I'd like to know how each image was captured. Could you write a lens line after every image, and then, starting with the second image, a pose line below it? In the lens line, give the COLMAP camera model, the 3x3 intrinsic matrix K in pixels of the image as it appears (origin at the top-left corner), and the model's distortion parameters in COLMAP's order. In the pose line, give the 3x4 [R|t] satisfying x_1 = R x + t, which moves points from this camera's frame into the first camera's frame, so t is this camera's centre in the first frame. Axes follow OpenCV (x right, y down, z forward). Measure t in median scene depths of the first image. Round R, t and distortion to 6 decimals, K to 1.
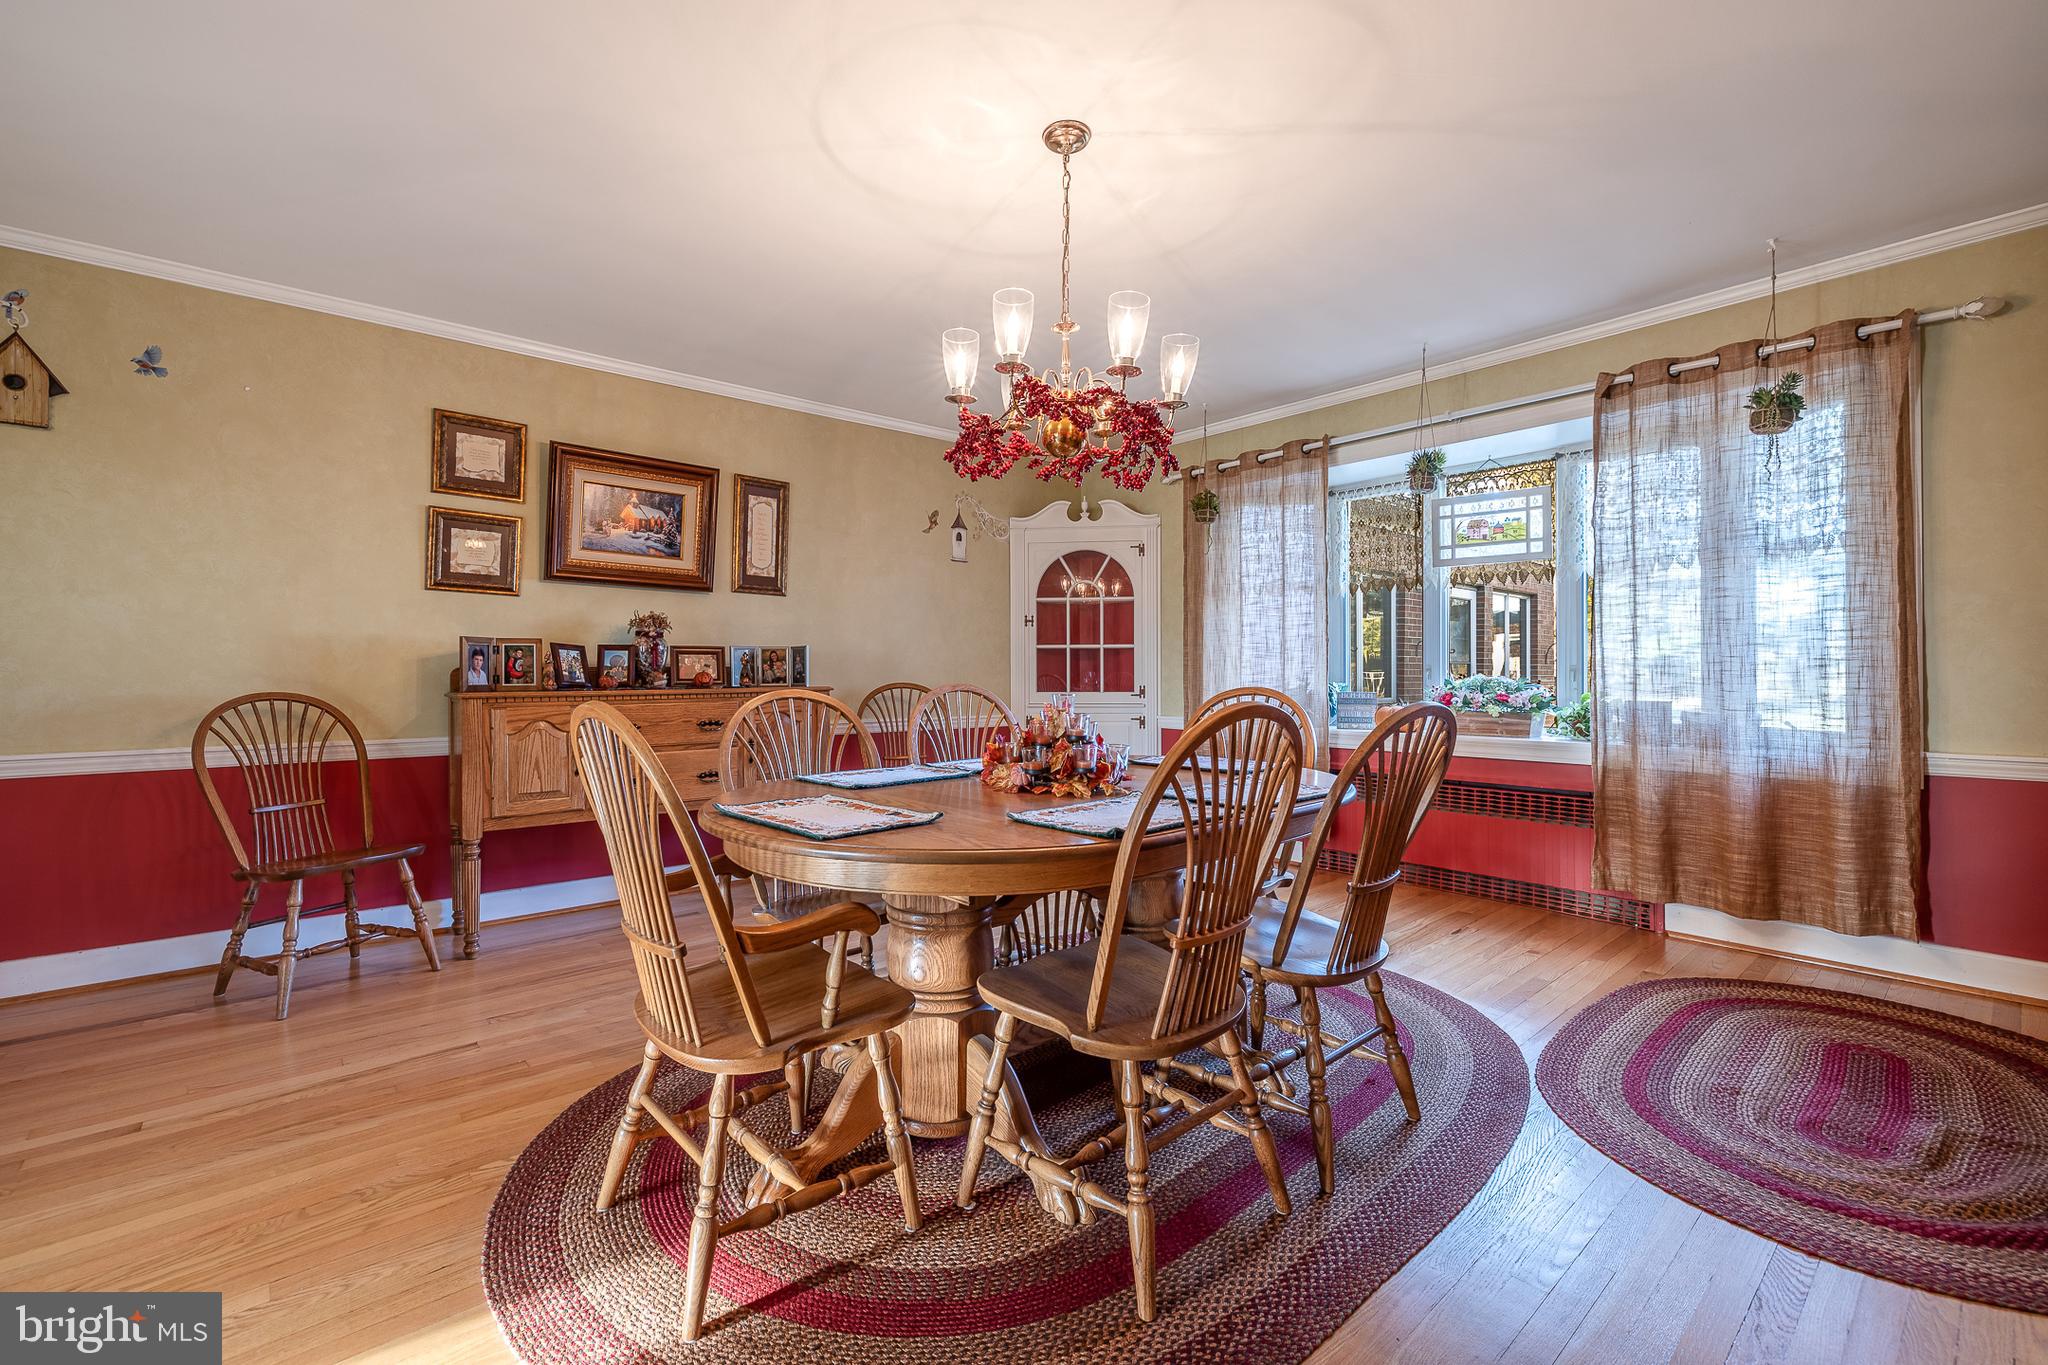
lens RADIAL K [[875.2, 0, 1023.1], [0, 875.2, 663.4], [0, 0, 1]] dist [-0.002382, -0.000254]
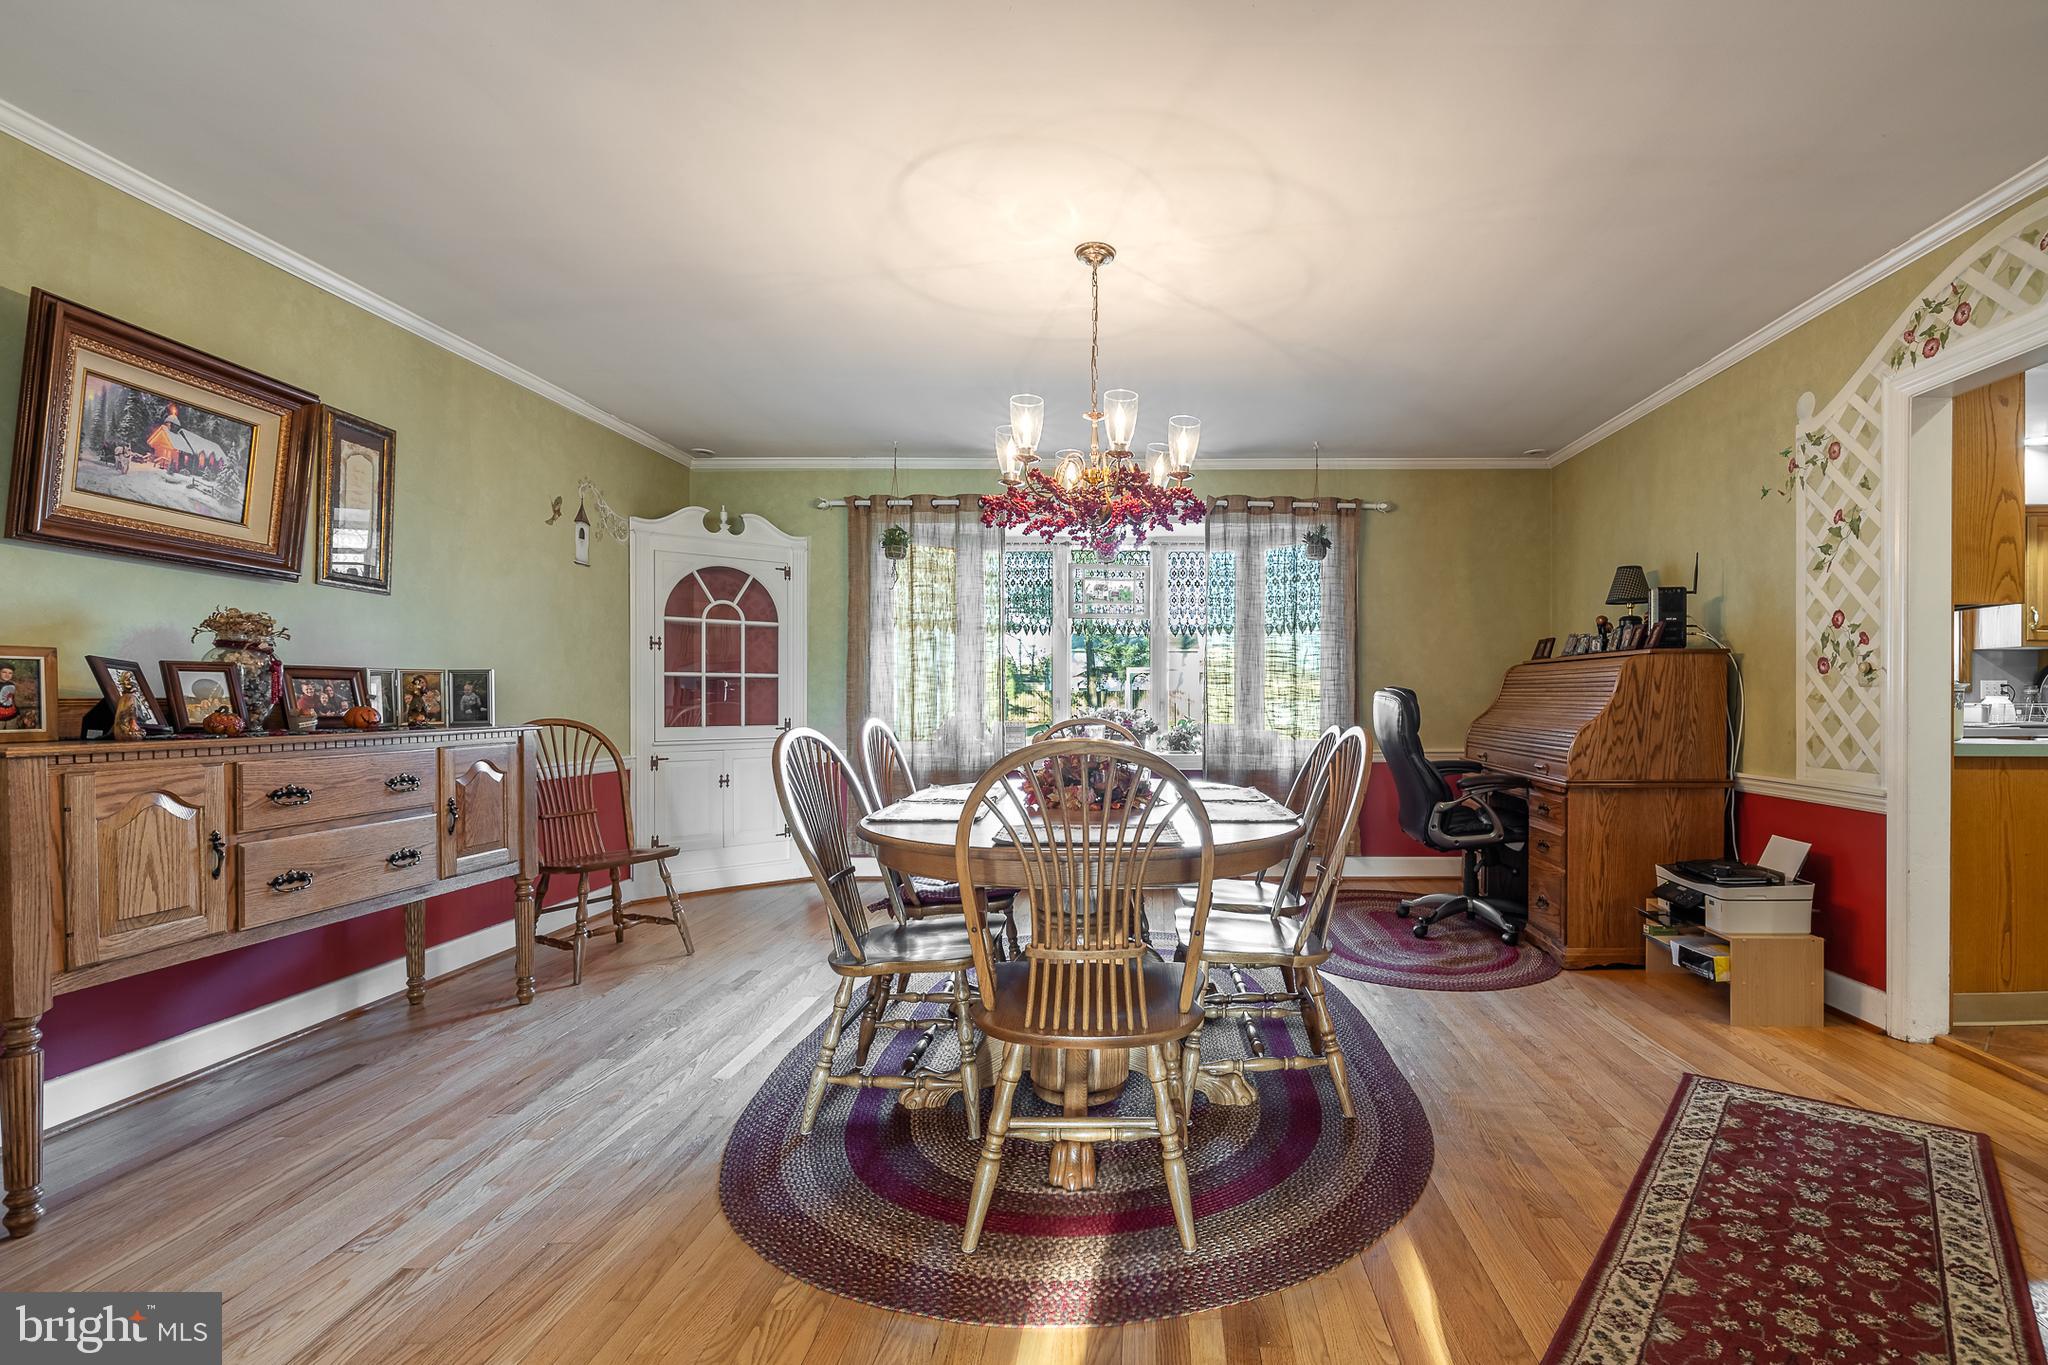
lens RADIAL K [[927.1, 0, 1169.4], [0, 927.1, 704.6], [0, 0, 1]] dist [-0.001873, -0.000041]
pose [[0.637053, -0.002026, 0.770818, -0.496517], [-0.009112, 0.999907, 0.010158, -0.003995], [-0.770766, -0.013495, 0.636975, 0.069021]]
